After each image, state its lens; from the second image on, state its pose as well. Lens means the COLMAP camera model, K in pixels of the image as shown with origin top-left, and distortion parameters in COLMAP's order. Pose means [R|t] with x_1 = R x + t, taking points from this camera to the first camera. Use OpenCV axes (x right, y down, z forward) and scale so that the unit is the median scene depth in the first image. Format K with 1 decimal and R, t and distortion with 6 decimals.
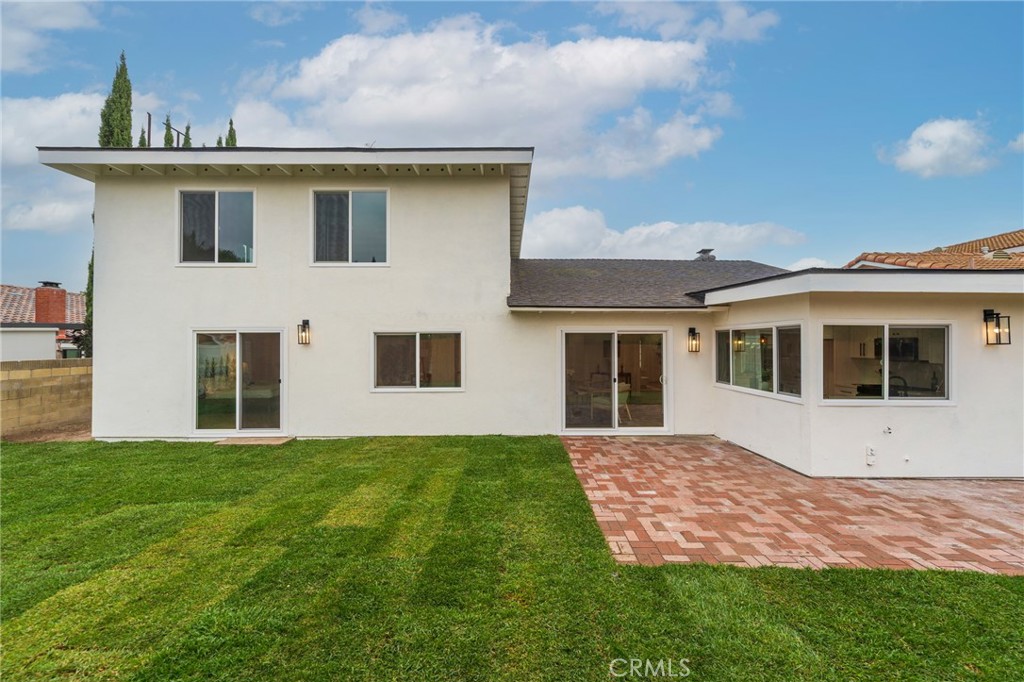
lens RADIAL K [[411.8, 0, 512.0], [0, 411.8, 341.0], [0, 0, 1]] dist [-0.001144, -0.000226]
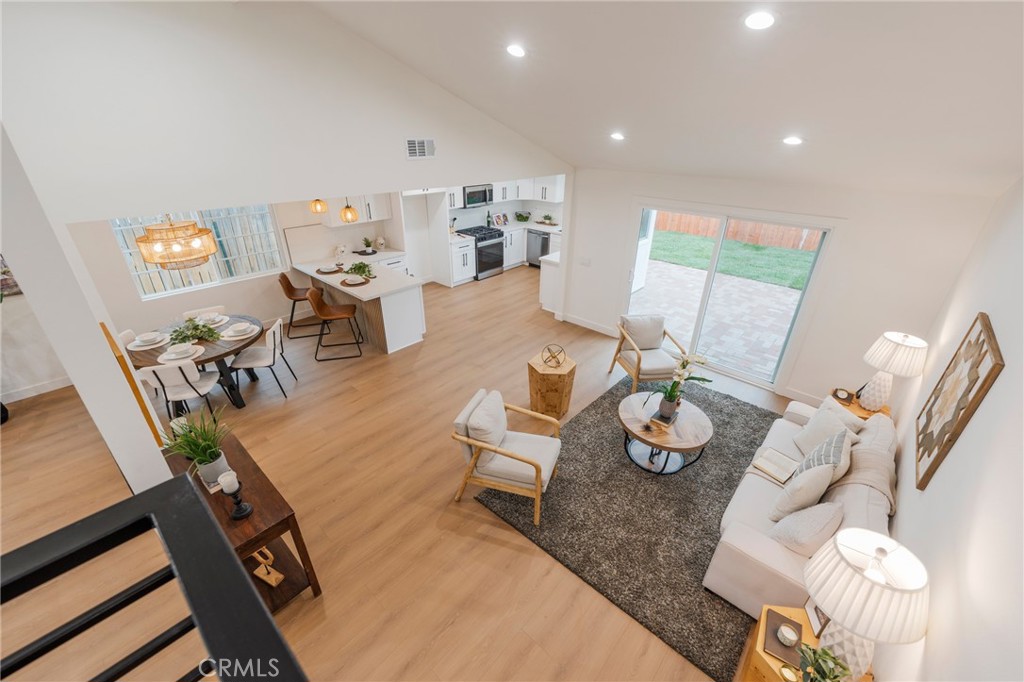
lens RADIAL K [[411.8, 0, 512.0], [0, 411.8, 341.0], [0, 0, 1]] dist [-0.001144, -0.000226]
pose [[-0.737435, -0.312314, 0.598873, 0.093860], [-0.017953, 0.895421, 0.444859, -0.171977], [-0.675179, 0.317303, -0.665922, 2.471970]]
